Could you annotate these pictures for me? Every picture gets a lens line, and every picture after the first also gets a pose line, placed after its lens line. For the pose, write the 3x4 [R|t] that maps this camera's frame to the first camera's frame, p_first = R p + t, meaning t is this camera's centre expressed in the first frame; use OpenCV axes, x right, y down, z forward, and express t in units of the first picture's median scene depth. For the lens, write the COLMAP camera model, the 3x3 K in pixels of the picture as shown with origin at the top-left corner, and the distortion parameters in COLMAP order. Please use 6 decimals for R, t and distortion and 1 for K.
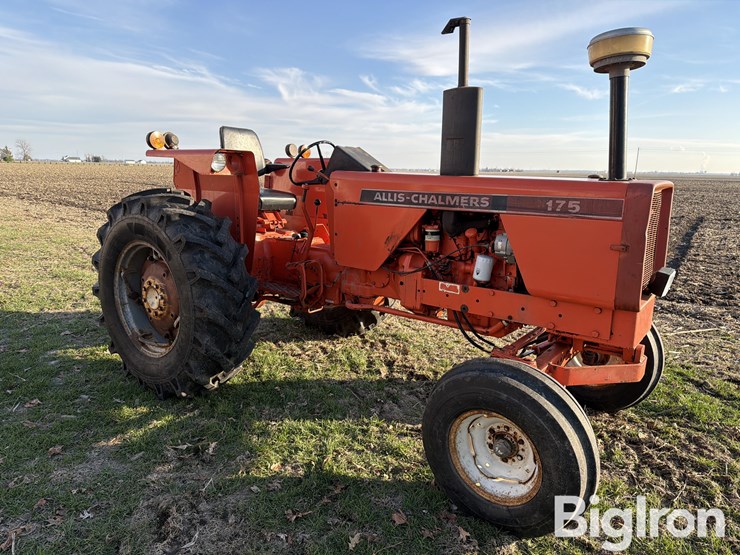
lens RADIAL K [[507.6, 0, 370.0], [0, 507.6, 277.5], [0, 0, 1]] dist [0.045325, -0.053430]
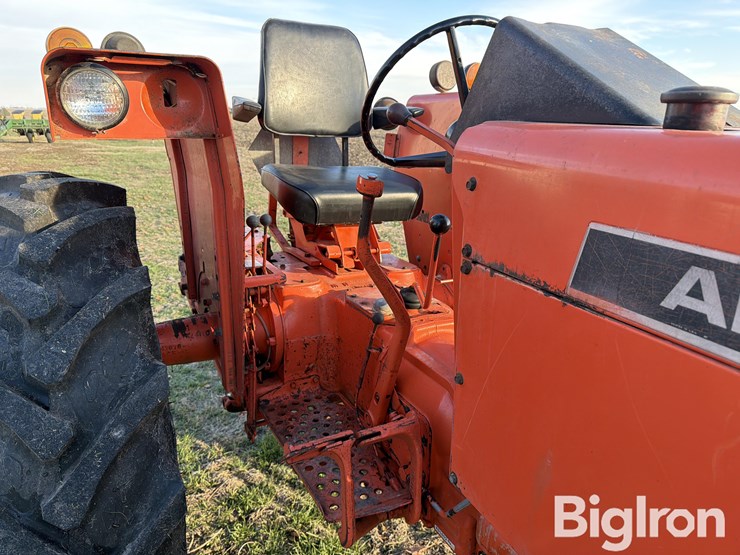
lens RADIAL K [[507.6, 0, 370.0], [0, 507.6, 277.5], [0, 0, 1]] dist [0.045325, -0.053430]
pose [[0.908632, 0.113613, -0.401845, -0.011274], [-0.076086, 0.991213, 0.108201, -0.150948], [0.410607, -0.067740, 0.909293, 0.713286]]
